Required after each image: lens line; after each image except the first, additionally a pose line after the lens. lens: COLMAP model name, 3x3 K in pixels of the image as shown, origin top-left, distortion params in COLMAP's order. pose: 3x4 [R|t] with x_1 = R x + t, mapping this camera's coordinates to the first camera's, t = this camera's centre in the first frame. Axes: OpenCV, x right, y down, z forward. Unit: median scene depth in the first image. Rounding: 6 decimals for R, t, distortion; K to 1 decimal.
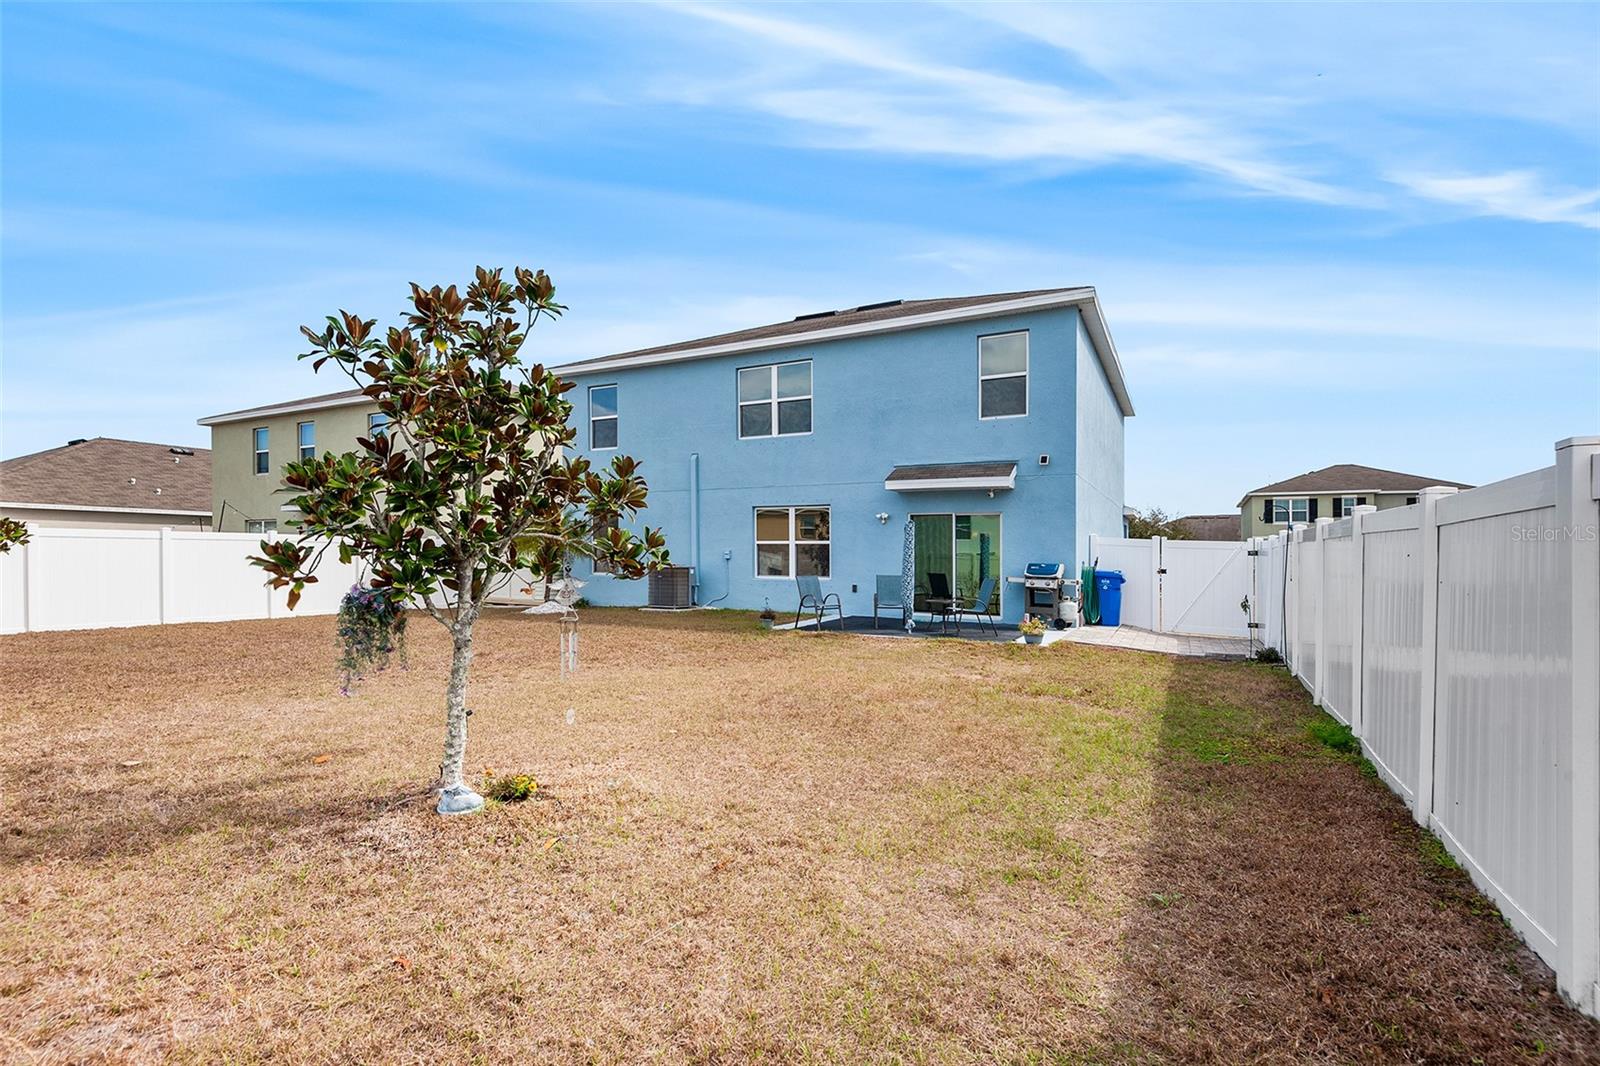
lens RADIAL K [[741.4, 0, 766.8], [0, 741.4, 558.0], [0, 0, 1]] dist [0.023101, -0.011501]
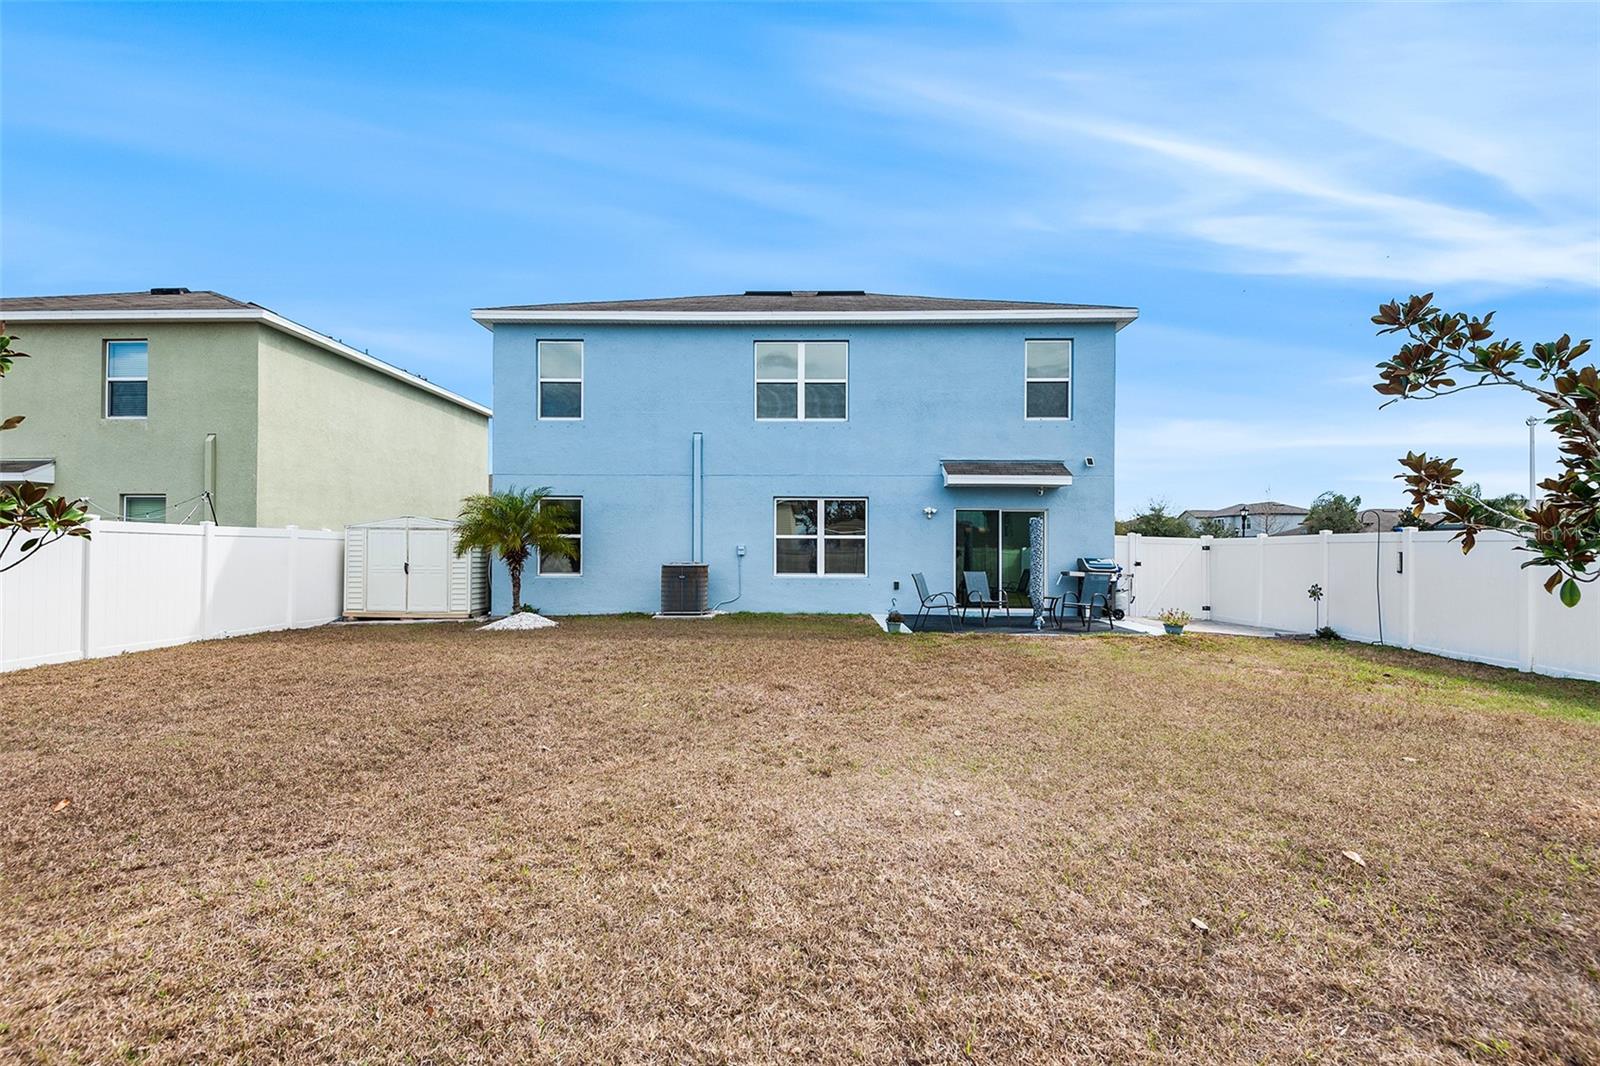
lens RADIAL K [[741.4, 0, 797.5], [0, 741.4, 543.3], [0, 0, 1]] dist [0.023101, -0.011501]
pose [[0.888472, 0.003476, 0.458917, -0.413941], [0.003150, 0.999902, -0.013672, -0.000868], [-0.458919, 0.013592, 0.888374, 0.201786]]
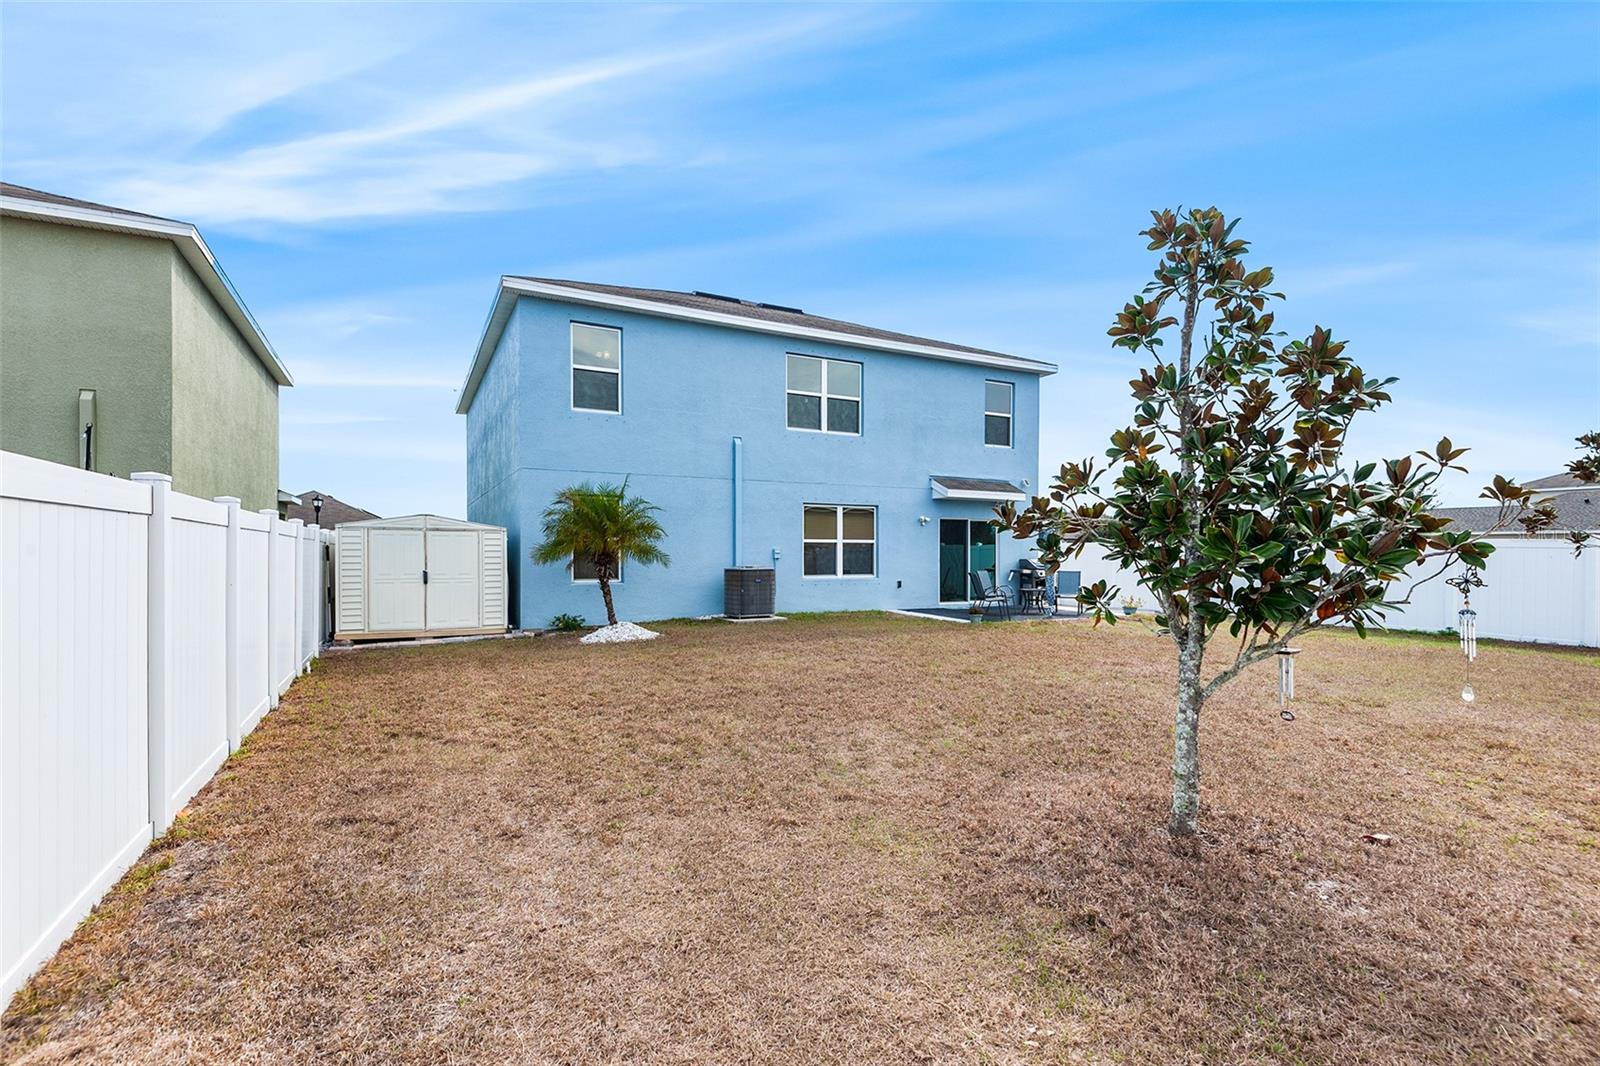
lens RADIAL K [[741.4, 0, 803.7], [0, 741.4, 542.6], [0, 0, 1]] dist [0.023101, -0.011501]
pose [[0.560686, 0.002052, 0.828026, -0.819561], [0.000968, 0.999995, -0.003134, -0.016193], [-0.828028, 0.002559, 0.560681, 0.484559]]
